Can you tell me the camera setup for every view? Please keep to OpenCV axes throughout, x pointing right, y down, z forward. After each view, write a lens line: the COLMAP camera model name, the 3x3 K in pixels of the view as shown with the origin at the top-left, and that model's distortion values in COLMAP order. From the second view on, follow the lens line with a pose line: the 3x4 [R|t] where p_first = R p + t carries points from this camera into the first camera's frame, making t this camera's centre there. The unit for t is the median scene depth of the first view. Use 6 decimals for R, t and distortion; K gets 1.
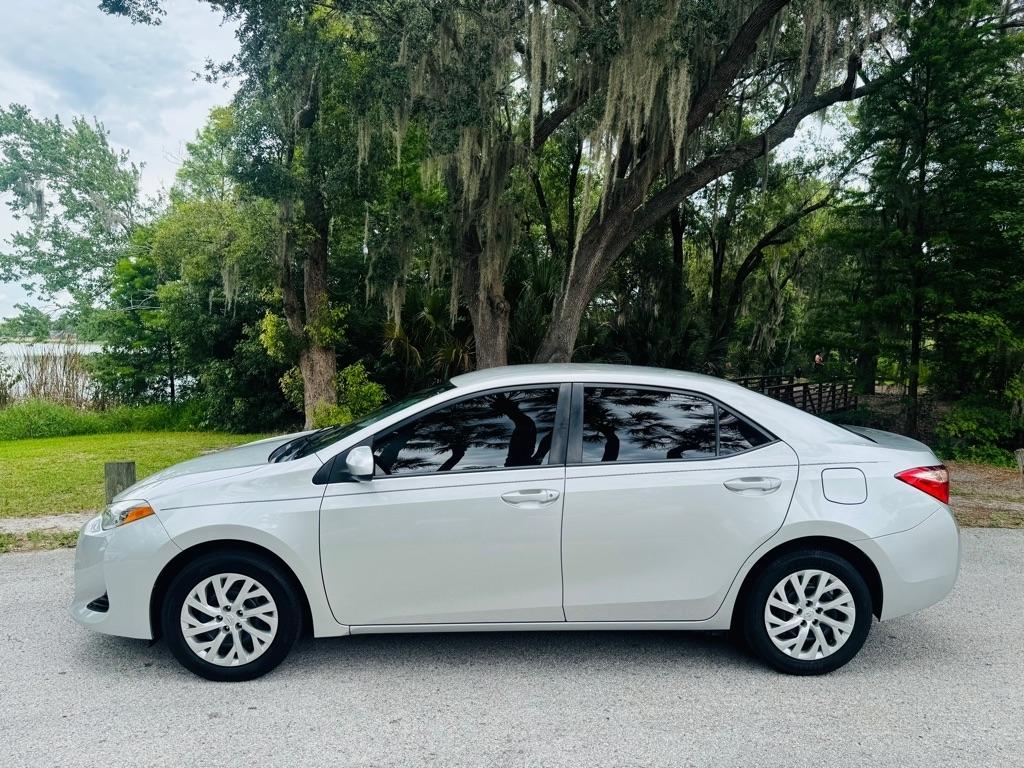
lens RADIAL K [[715.2, 0, 504.9], [0, 715.2, 400.4], [0, 0, 1]] dist [0.017053, -0.021437]
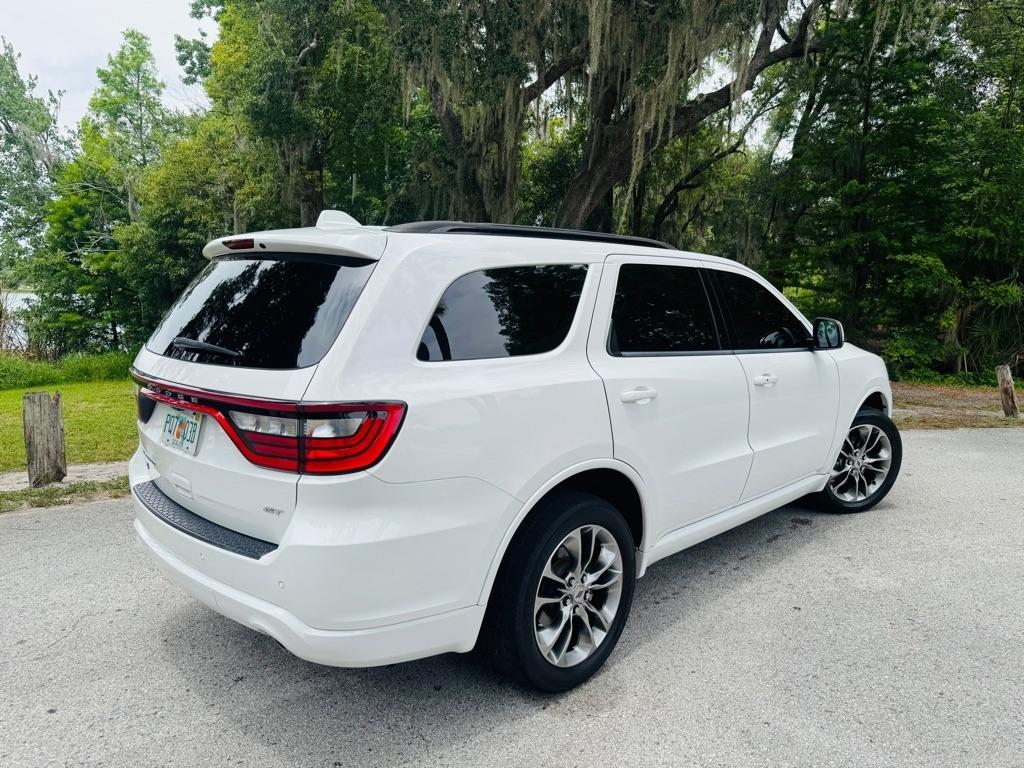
lens RADIAL K [[715.2, 0, 504.9], [0, 715.2, 398.2], [0, 0, 1]] dist [0.017053, -0.021437]
pose [[0.986572, -0.034070, 0.159734, -0.170246], [0.021726, 0.996686, 0.078395, 0.003551], [-0.161875, -0.073872, 0.984042, -0.043762]]
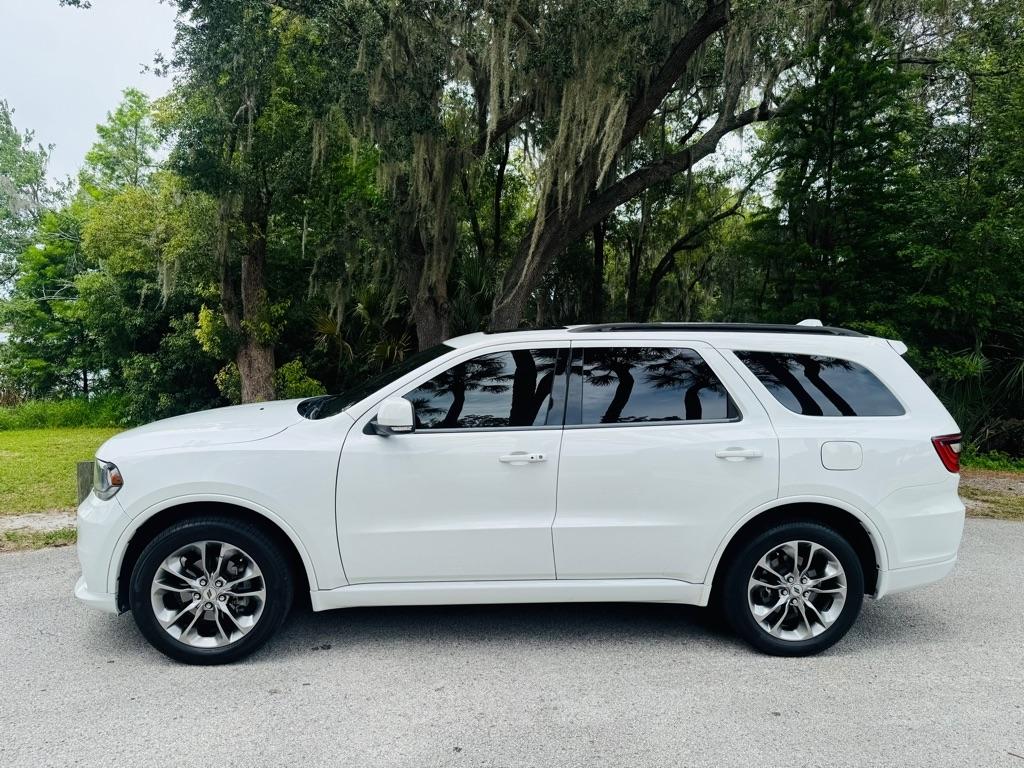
lens RADIAL K [[715.2, 0, 502.8], [0, 715.2, 402.1], [0, 0, 1]] dist [0.017053, -0.021437]
pose [[0.992765, 0.004411, 0.119992, -0.039595], [-0.005574, 0.999941, 0.009360, -0.004255], [-0.119943, -0.009961, 0.992731, -0.028859]]
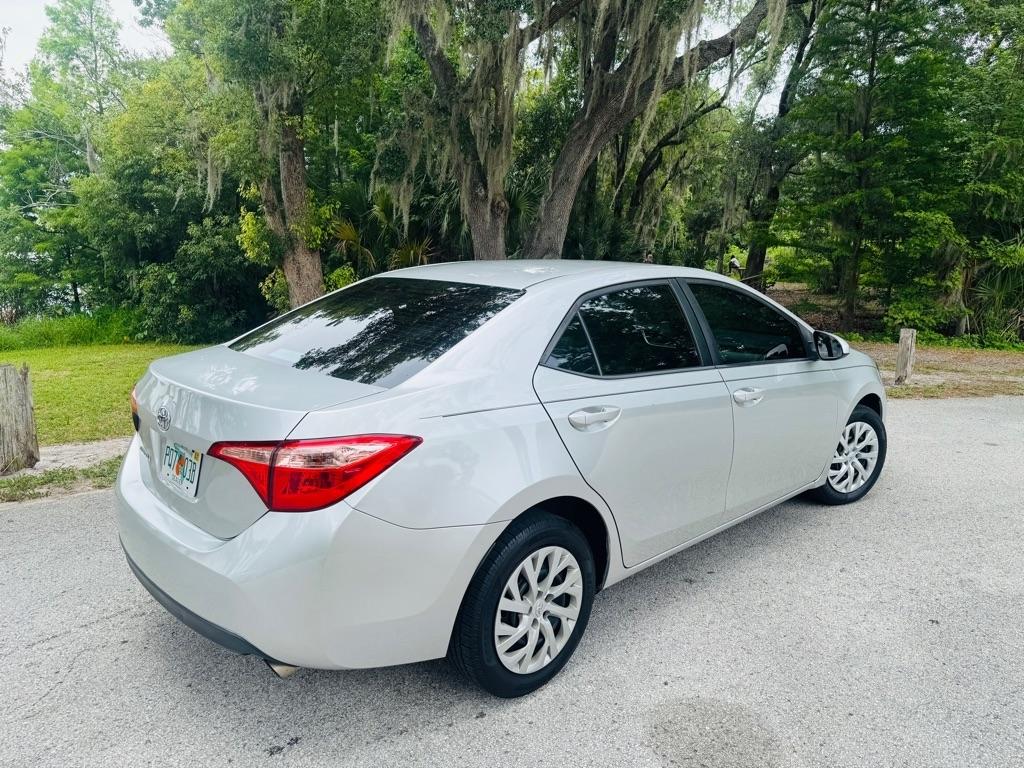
lens RADIAL K [[715.2, 0, 507.0], [0, 715.2, 399.4], [0, 0, 1]] dist [0.017053, -0.021437]
pose [[0.978241, -0.049260, 0.201539, -0.197211], [0.022143, 0.990646, 0.134651, 0.001280], [-0.206287, -0.127258, 0.970181, 0.008478]]
